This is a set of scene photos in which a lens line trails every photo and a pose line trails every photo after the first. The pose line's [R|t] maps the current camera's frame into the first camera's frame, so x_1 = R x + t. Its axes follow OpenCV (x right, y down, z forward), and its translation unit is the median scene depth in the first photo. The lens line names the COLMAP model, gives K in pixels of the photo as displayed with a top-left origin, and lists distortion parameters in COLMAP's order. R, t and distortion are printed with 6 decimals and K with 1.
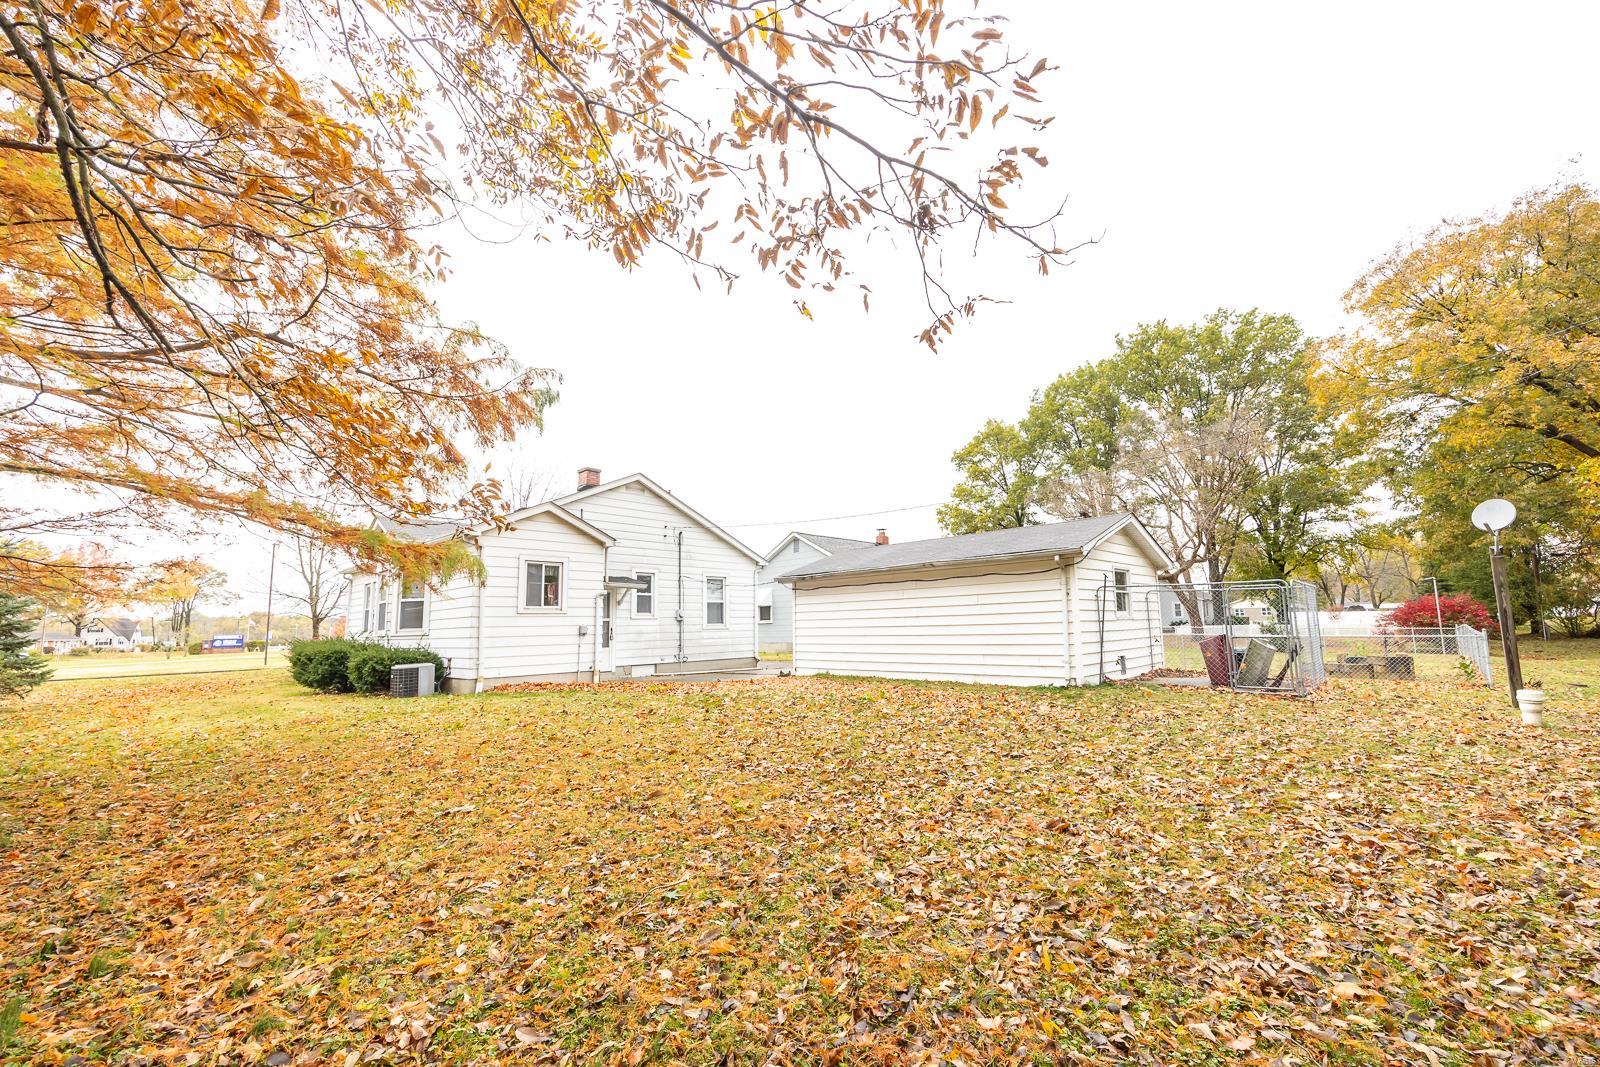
lens RADIAL K [[639.0, 0, 800.0], [0, 639.0, 533.5], [0, 0, 1]] dist [0.006948, 0.000040]
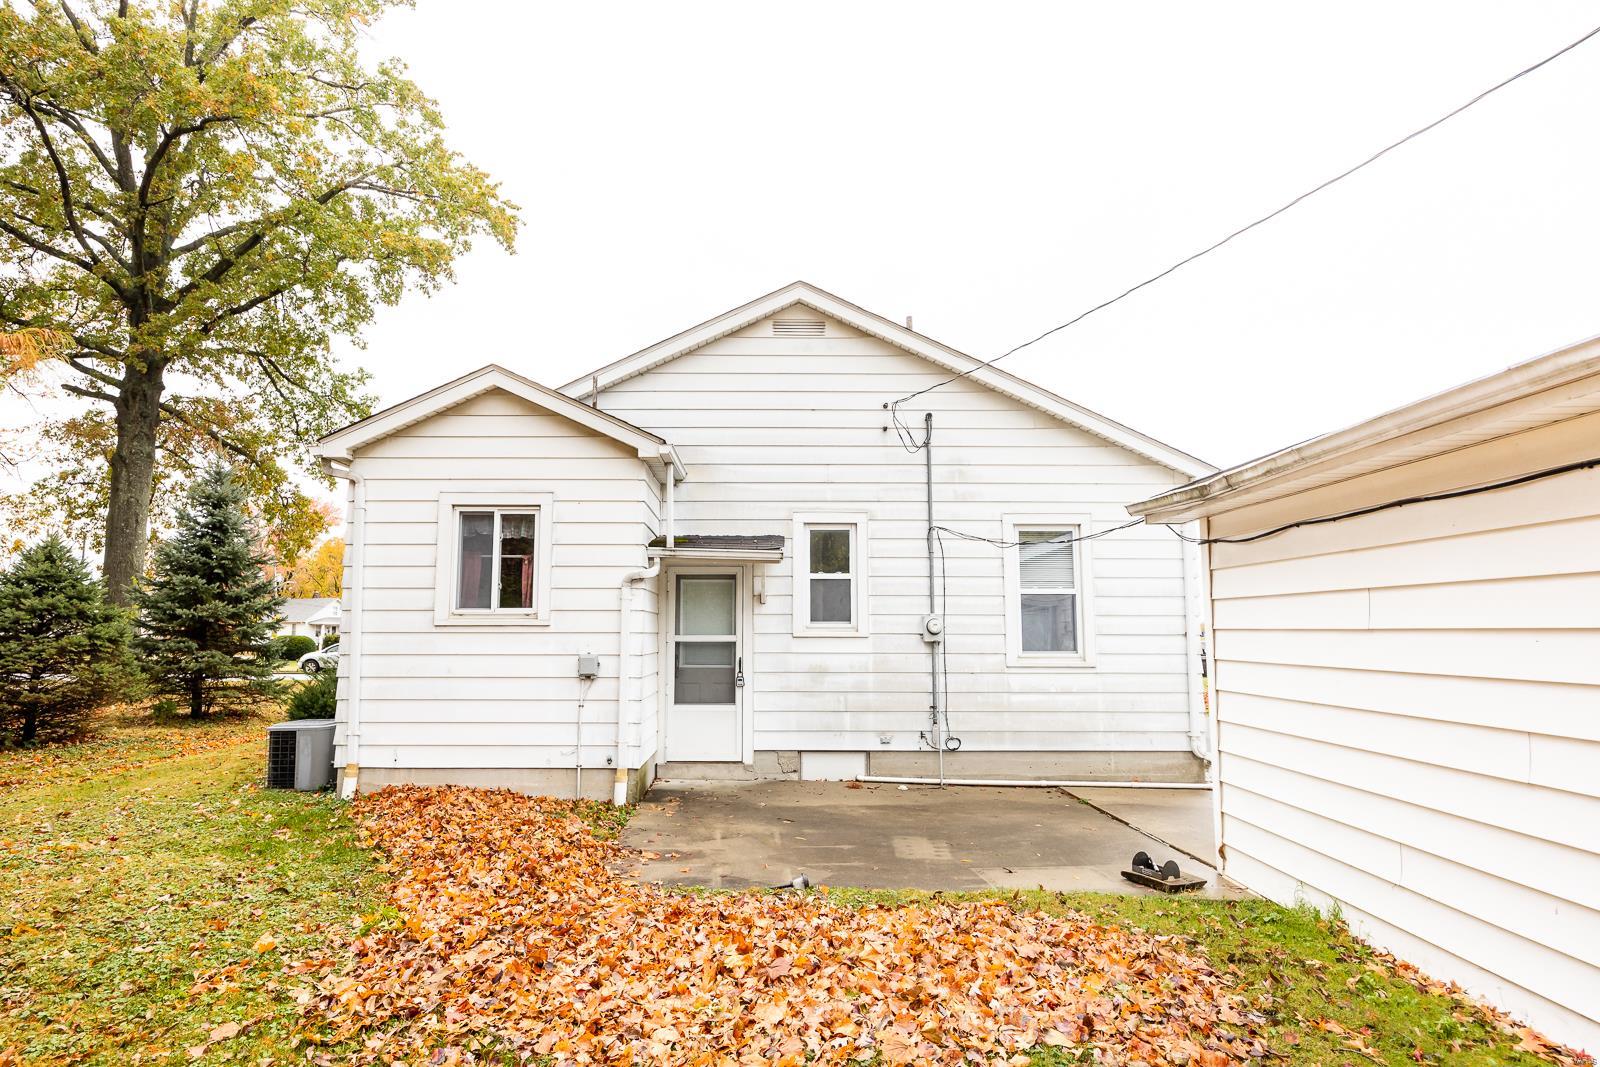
lens RADIAL K [[800.8, 0, 800.0], [0, 800.8, 533.5], [0, 0, 1]] dist [-0.001192, -0.000048]
pose [[0.703517, -0.065187, -0.707682, 0.103997], [0.088212, 0.996093, -0.004062, 0.068822], [0.705182, -0.059568, 0.706519, 0.633526]]
